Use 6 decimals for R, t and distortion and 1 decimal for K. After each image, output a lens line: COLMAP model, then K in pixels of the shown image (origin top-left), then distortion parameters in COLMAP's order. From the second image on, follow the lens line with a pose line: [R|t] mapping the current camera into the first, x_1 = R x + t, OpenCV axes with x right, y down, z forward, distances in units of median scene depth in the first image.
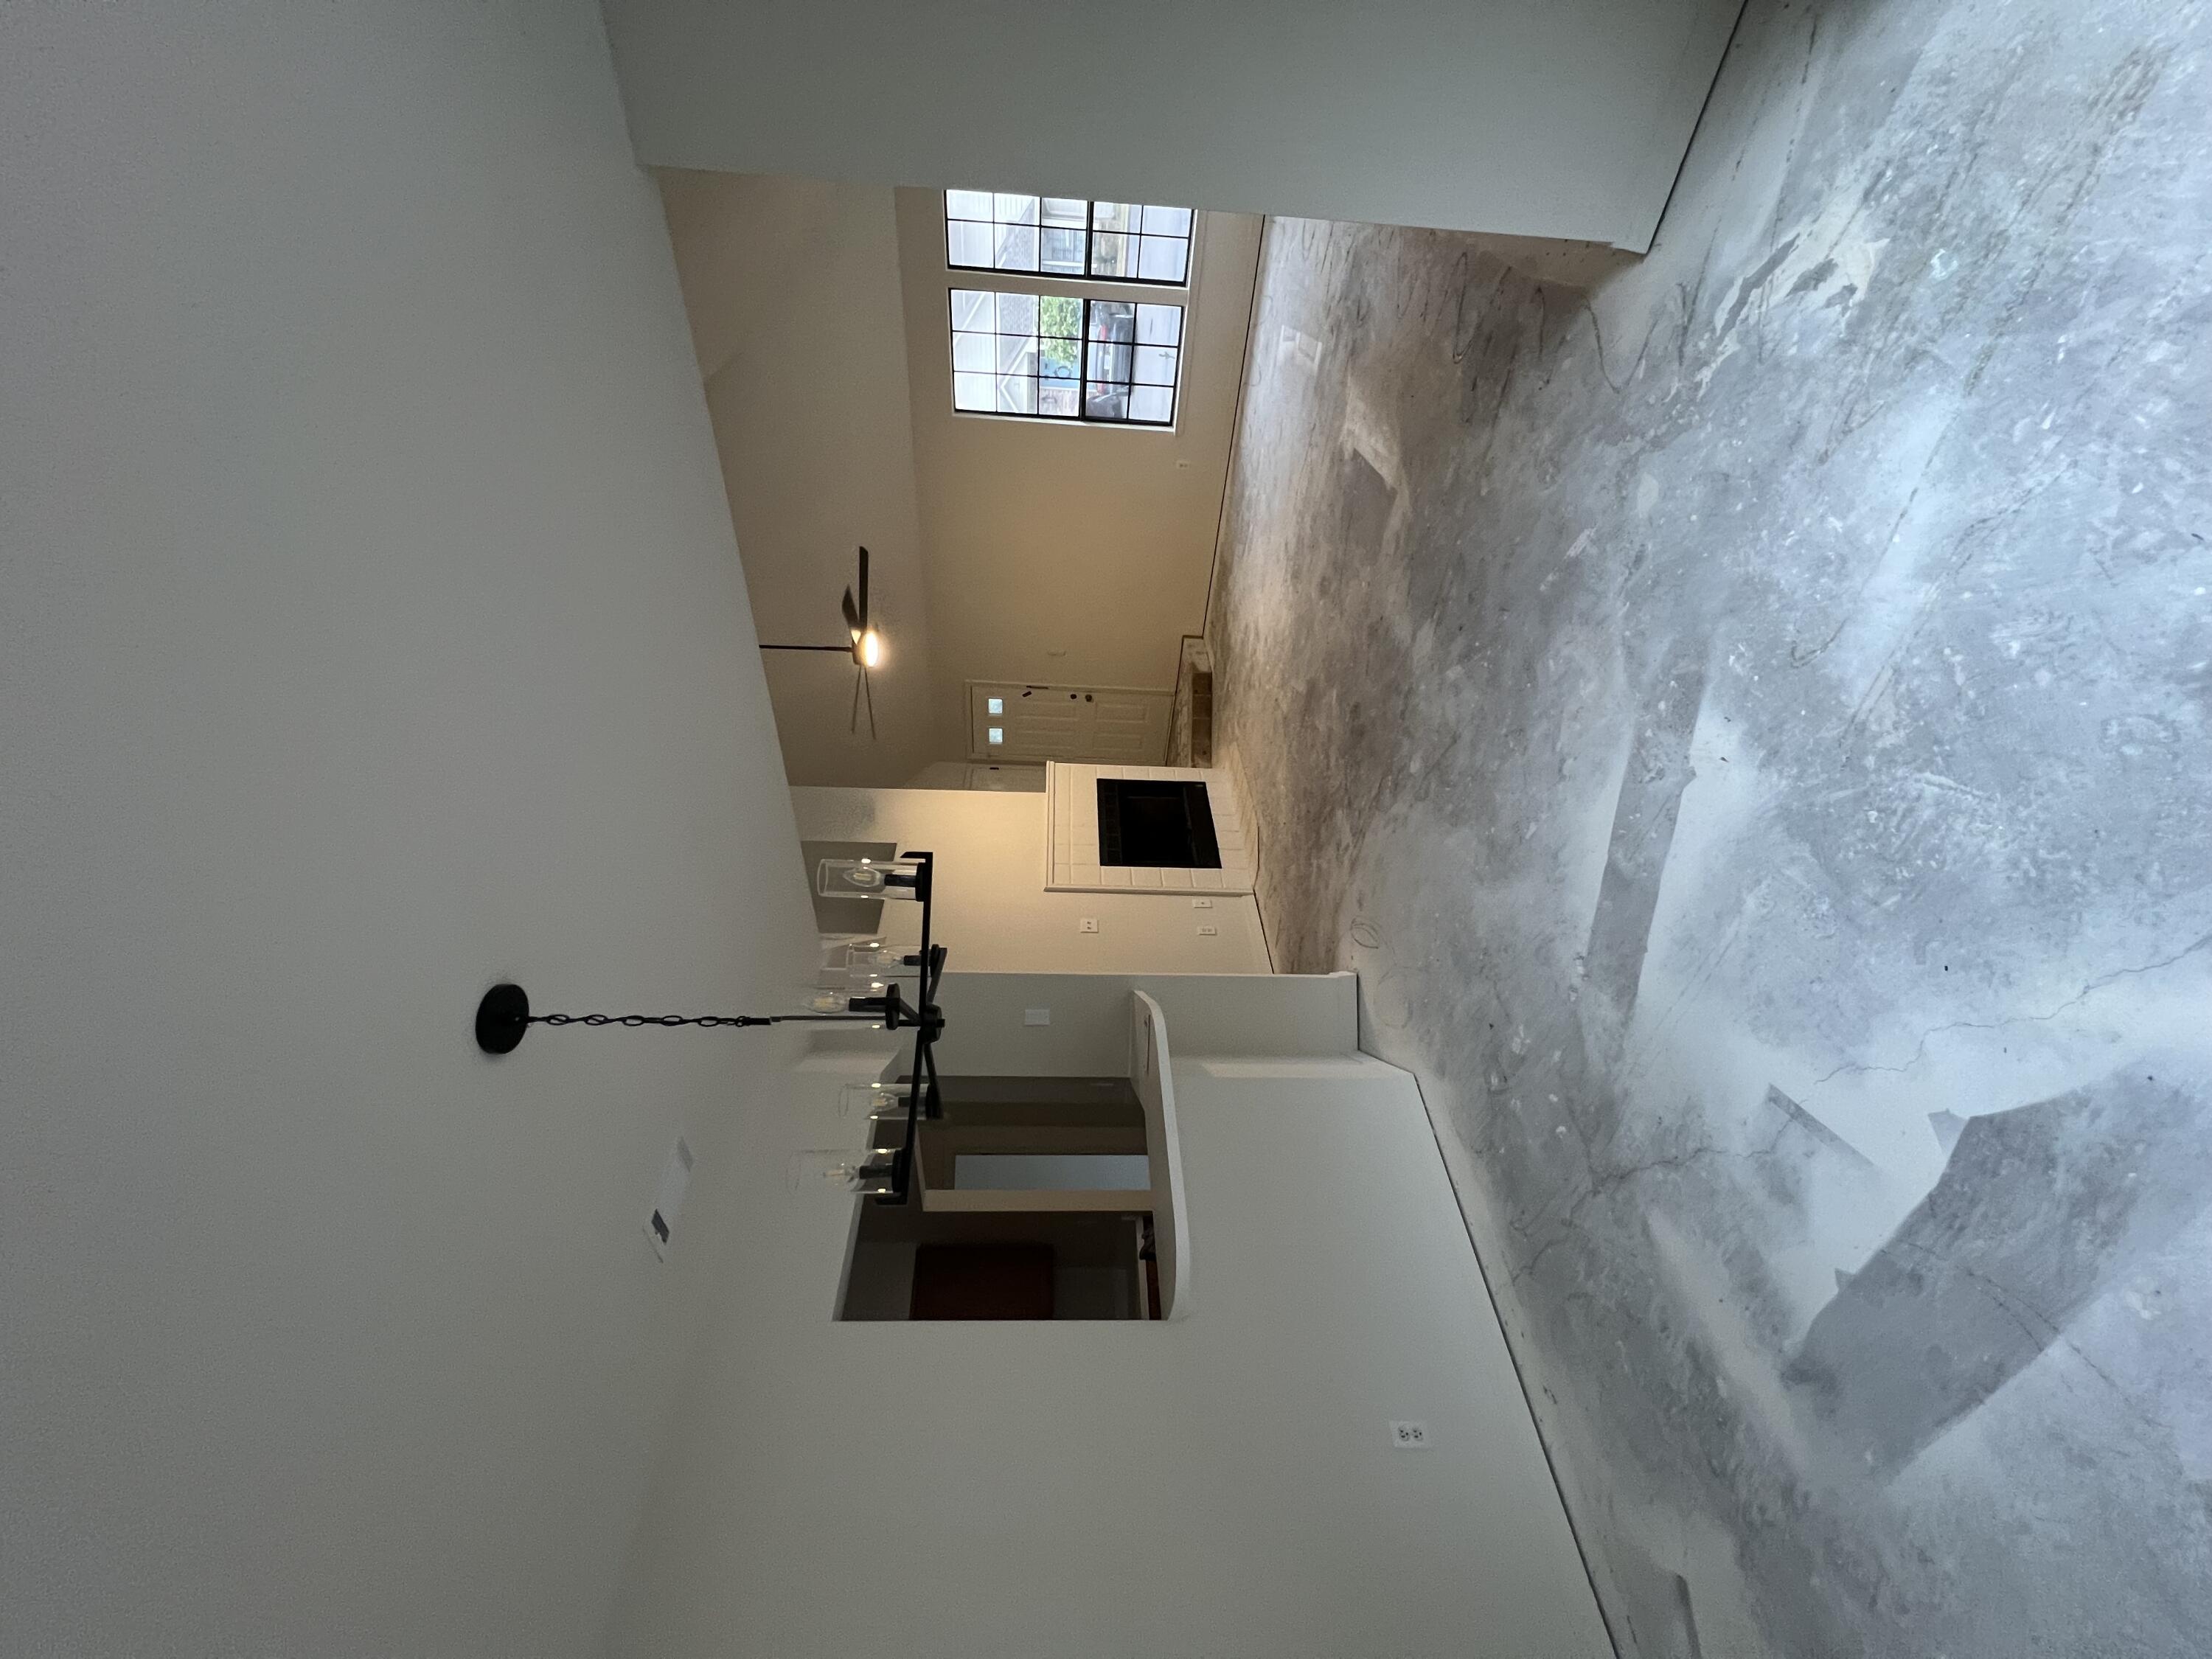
lens RADIAL K [[884.5, 0, 1107.5], [0, 884.5, 831.9], [0, 0, 1]] dist [-0.000571, 0.000061]
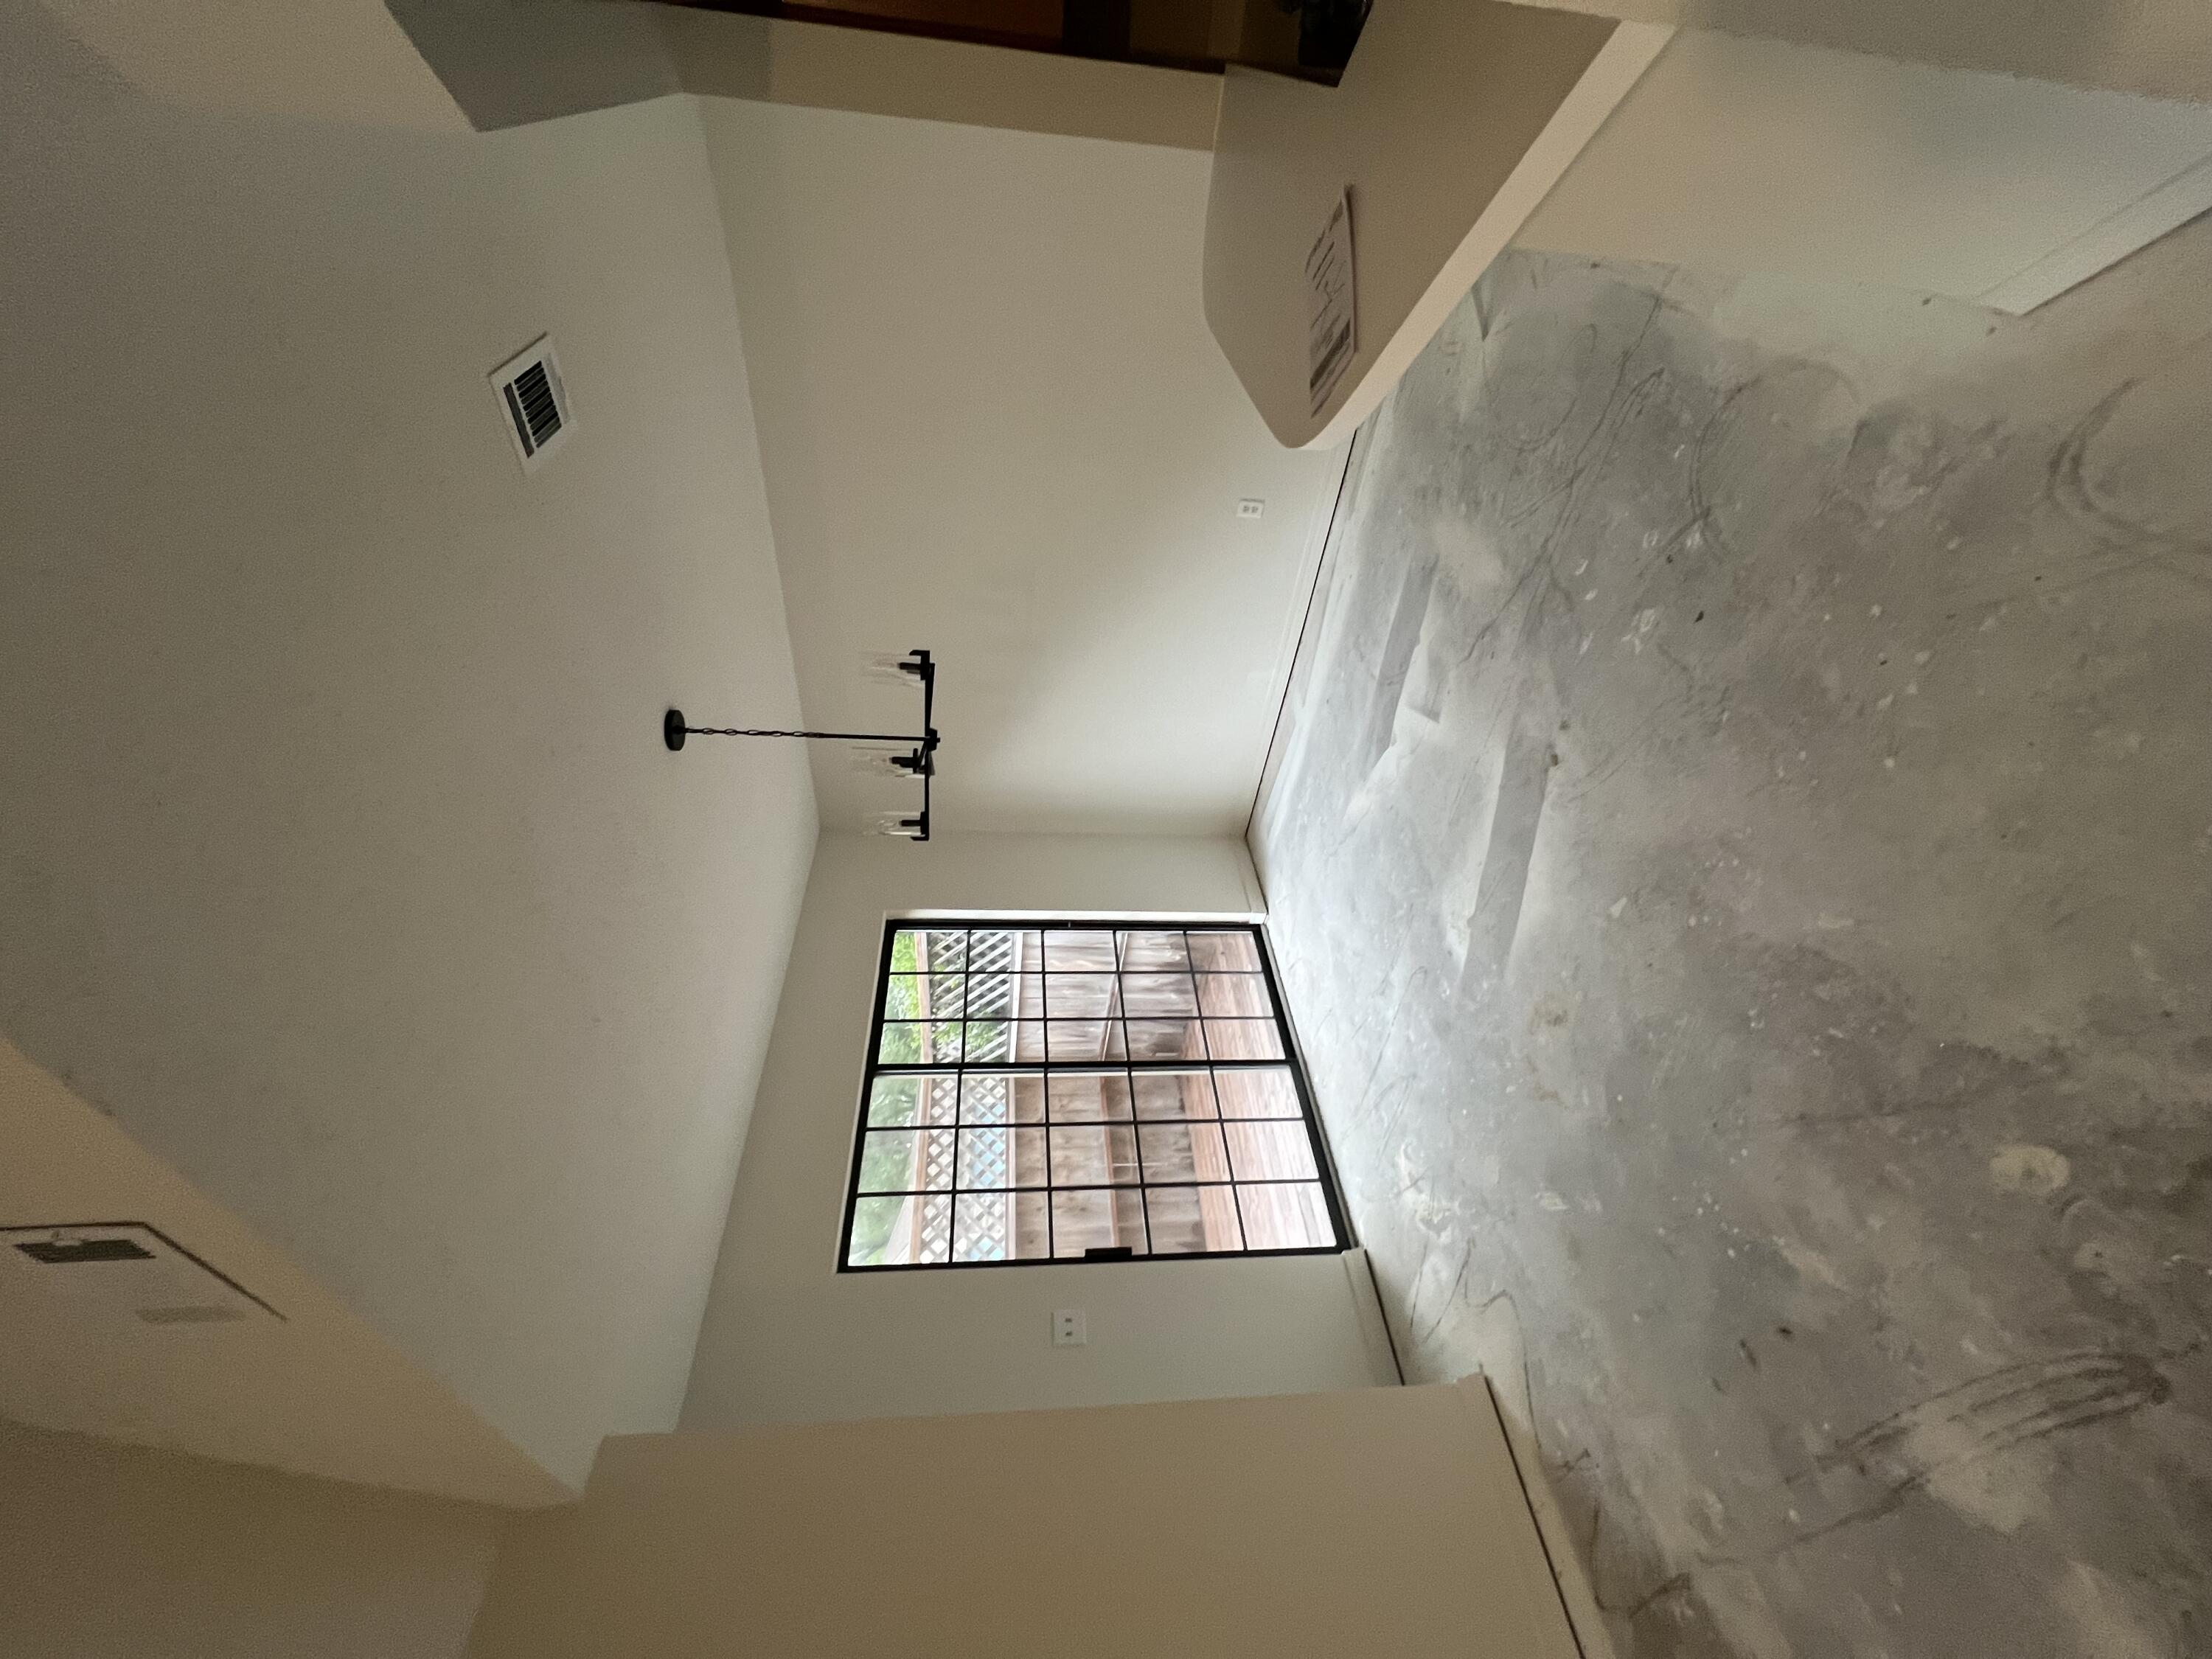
lens RADIAL K [[884.5, 0, 1107.5], [0, 884.5, 831.9], [0, 0, 1]] dist [-0.000571, 0.000061]
pose [[0.981581, 0.041539, 0.186477, -0.113580], [0.047978, -0.998393, -0.030147, 0.068378], [0.184925, 0.038538, -0.981997, 1.729720]]
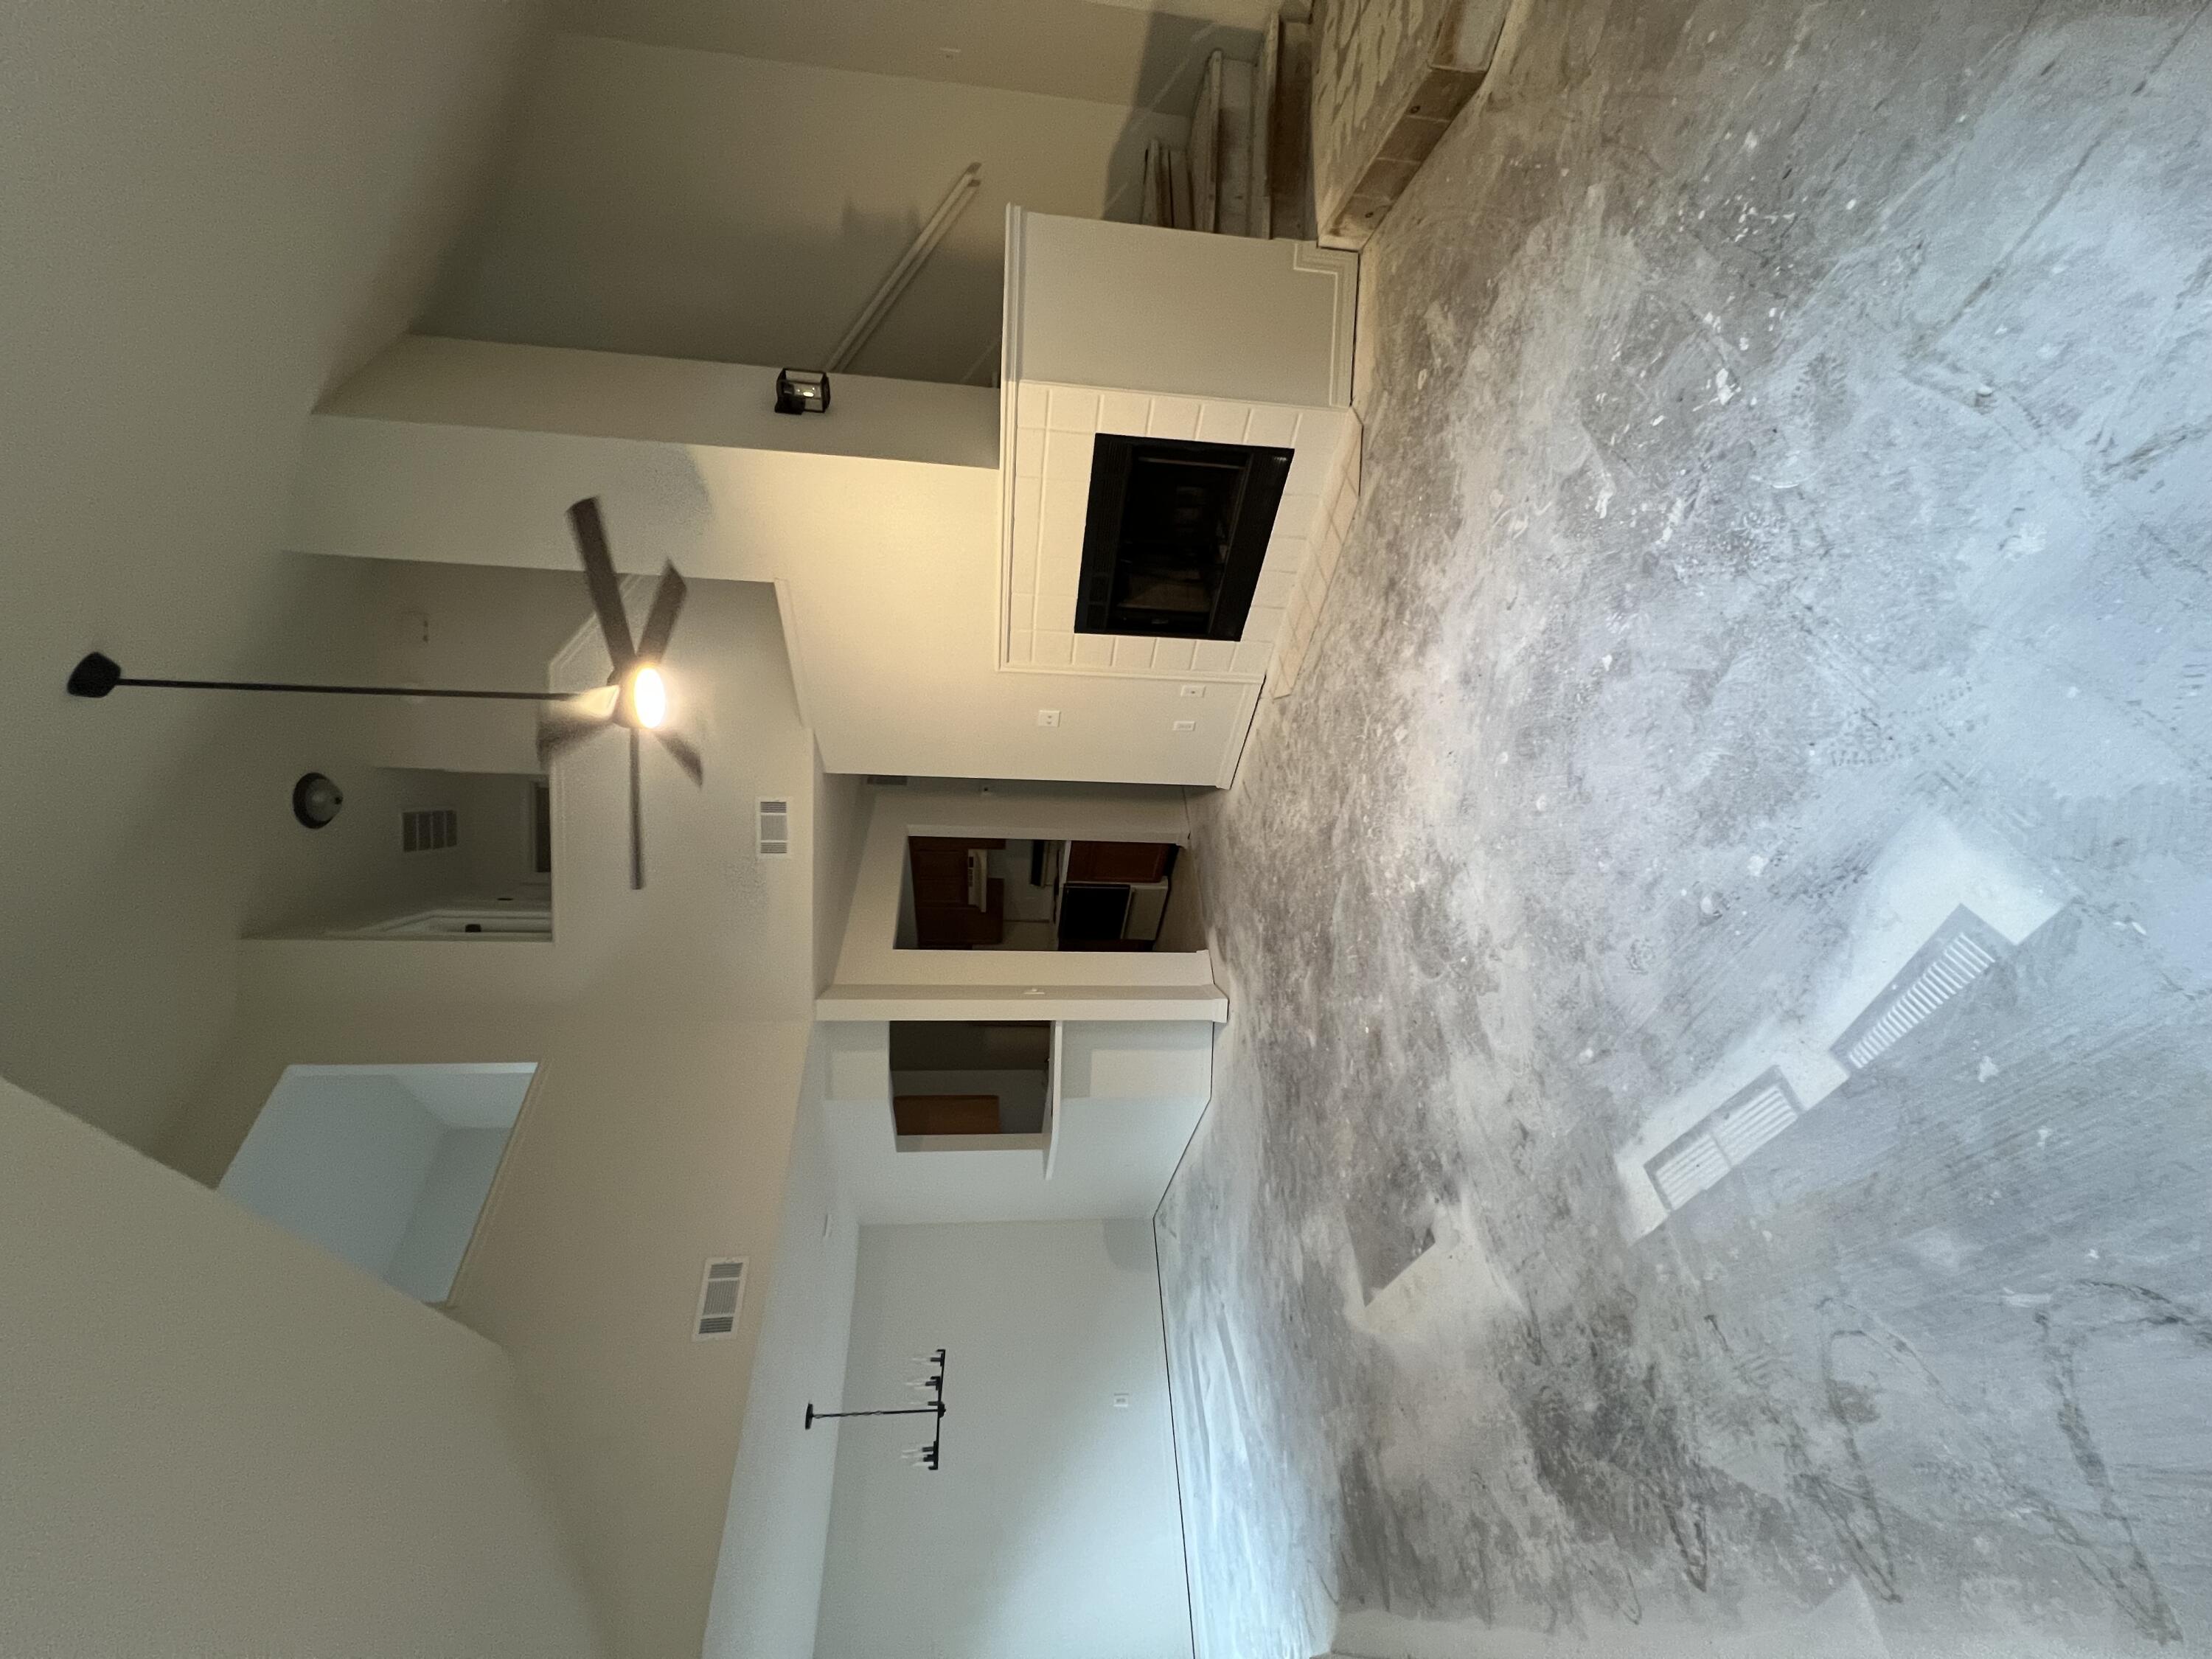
lens RADIAL K [[884.5, 0, 1107.5], [0, 884.5, 831.9], [0, 0, 1]] dist [-0.000571, 0.000061]
pose [[0.988568, 0.091248, 0.120030, -0.128861], [-0.104643, -0.157918, 0.981892, -1.680197], [0.108550, -0.983227, -0.146564, 2.290607]]
